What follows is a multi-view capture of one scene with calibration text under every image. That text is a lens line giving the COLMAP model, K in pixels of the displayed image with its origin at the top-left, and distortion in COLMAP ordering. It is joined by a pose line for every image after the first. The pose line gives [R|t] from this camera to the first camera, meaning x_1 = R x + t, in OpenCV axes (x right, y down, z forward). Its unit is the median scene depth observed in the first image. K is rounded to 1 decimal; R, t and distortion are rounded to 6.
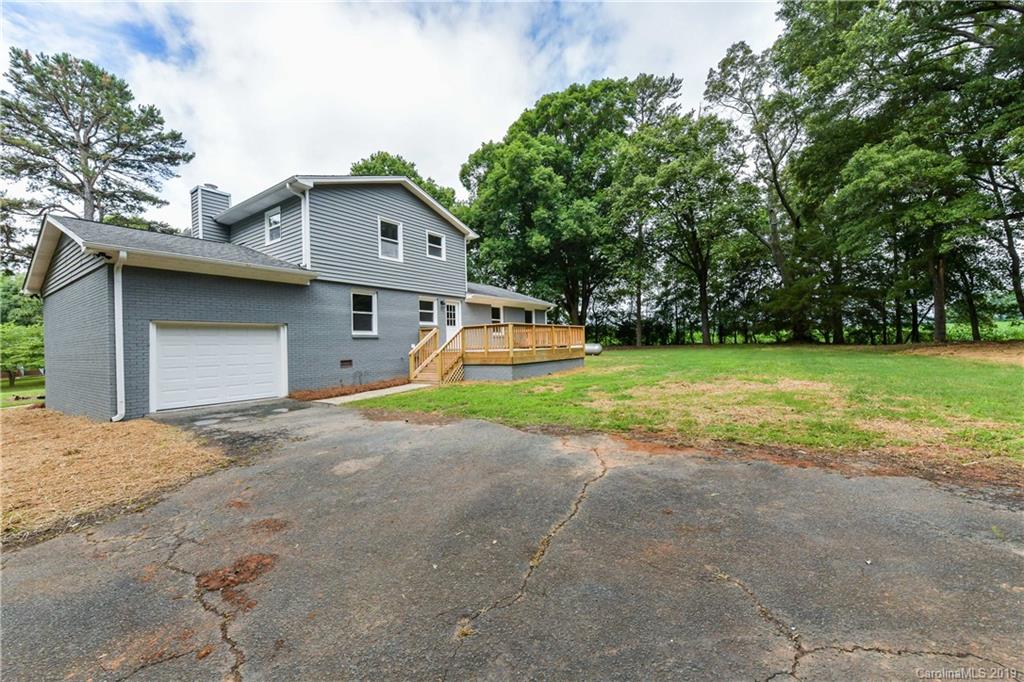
lens RADIAL K [[408.2, 0, 512.0], [0, 408.2, 341.0], [0, 0, 1]] dist [0.002539, 0.000318]
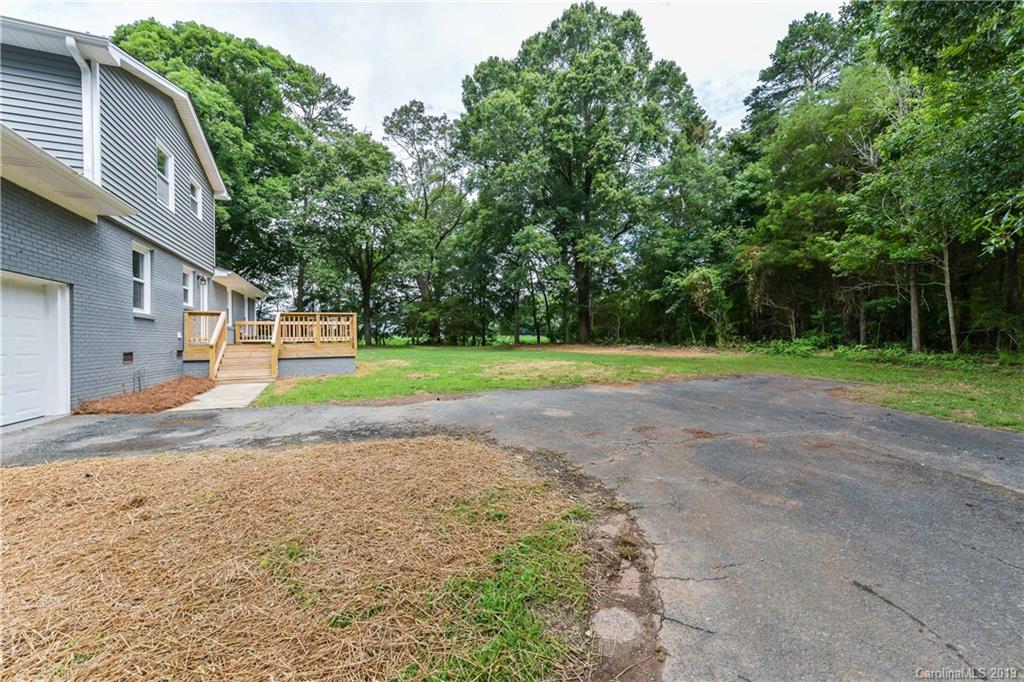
lens RADIAL K [[408.2, 0, 512.0], [0, 408.2, 341.0], [0, 0, 1]] dist [0.002539, 0.000318]
pose [[0.544024, 0.024284, 0.838718, -0.534778], [-0.017257, 0.999693, -0.017752, 0.026929], [-0.838892, -0.004816, 0.544276, 0.140913]]
